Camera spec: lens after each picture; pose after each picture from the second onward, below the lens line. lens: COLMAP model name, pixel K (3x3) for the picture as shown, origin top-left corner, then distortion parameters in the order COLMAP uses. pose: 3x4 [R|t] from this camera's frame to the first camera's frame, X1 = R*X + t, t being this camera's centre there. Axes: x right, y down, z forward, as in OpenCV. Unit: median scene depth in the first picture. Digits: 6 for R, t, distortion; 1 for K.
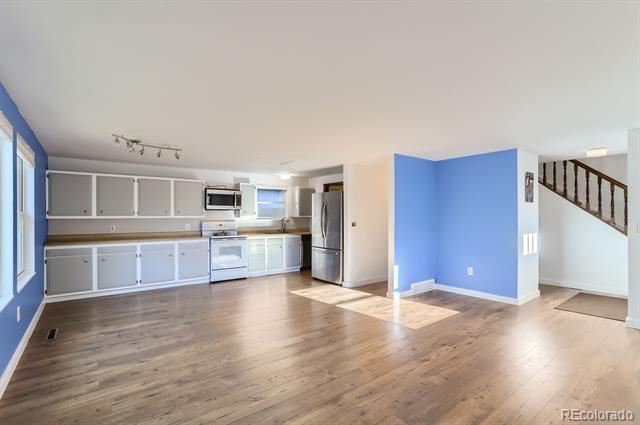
lens RADIAL K [[306.2, 0, 320.0], [0, 306.2, 214.8], [0, 0, 1]] dist [-0.043299, 0.028944]
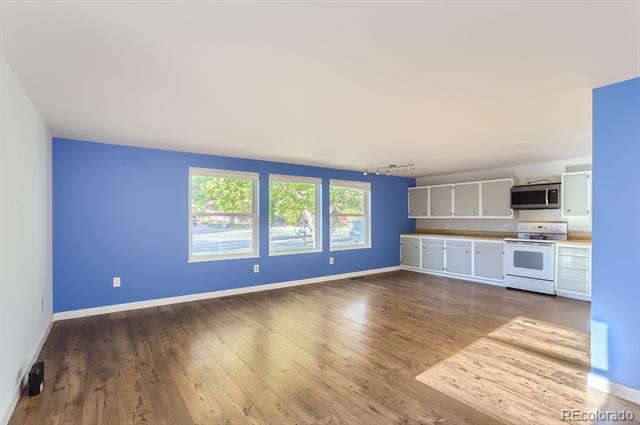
lens RADIAL K [[306.2, 0, 320.0], [0, 306.2, 214.8], [0, 0, 1]] dist [-0.043299, 0.028944]
pose [[-0.038802, -0.006160, -0.999228, 0.599144], [0.003819, 0.999973, -0.006313, 0.003100], [0.999240, -0.004061, -0.038777, 0.472329]]
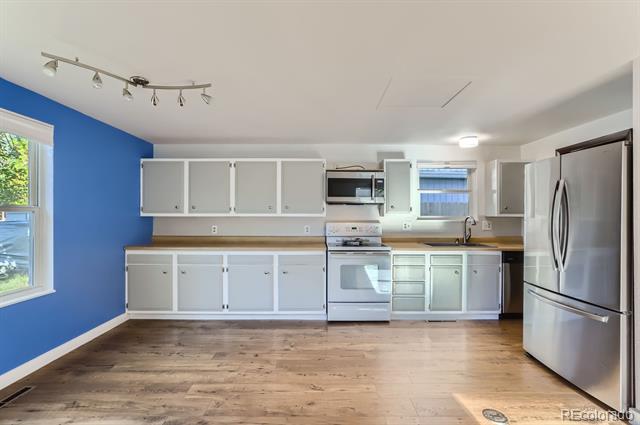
lens RADIAL K [[306.2, 0, 320.0], [0, 306.2, 214.8], [0, 0, 1]] dist [-0.043299, 0.028944]
pose [[0.798105, 0.004575, -0.602501, 0.001464], [-0.001853, 0.999985, 0.005138, 0.002842], [0.602515, -0.002984, 0.798102, 0.502883]]
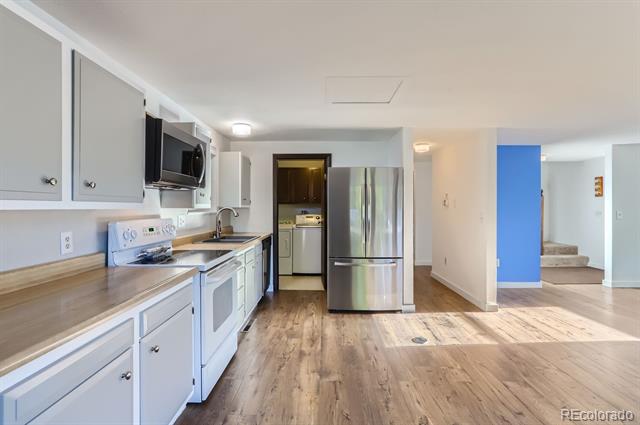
lens RADIAL K [[313.5, 0, 322.5], [0, 313.5, 207.0], [0, 0, 1]] dist [-0.002026, 0.000037]
pose [[0.615417, 0.001787, 0.788200, -0.547642], [-0.007001, 0.999970, 0.003199, 0.005596], [-0.788171, -0.007487, 0.615411, 0.693099]]
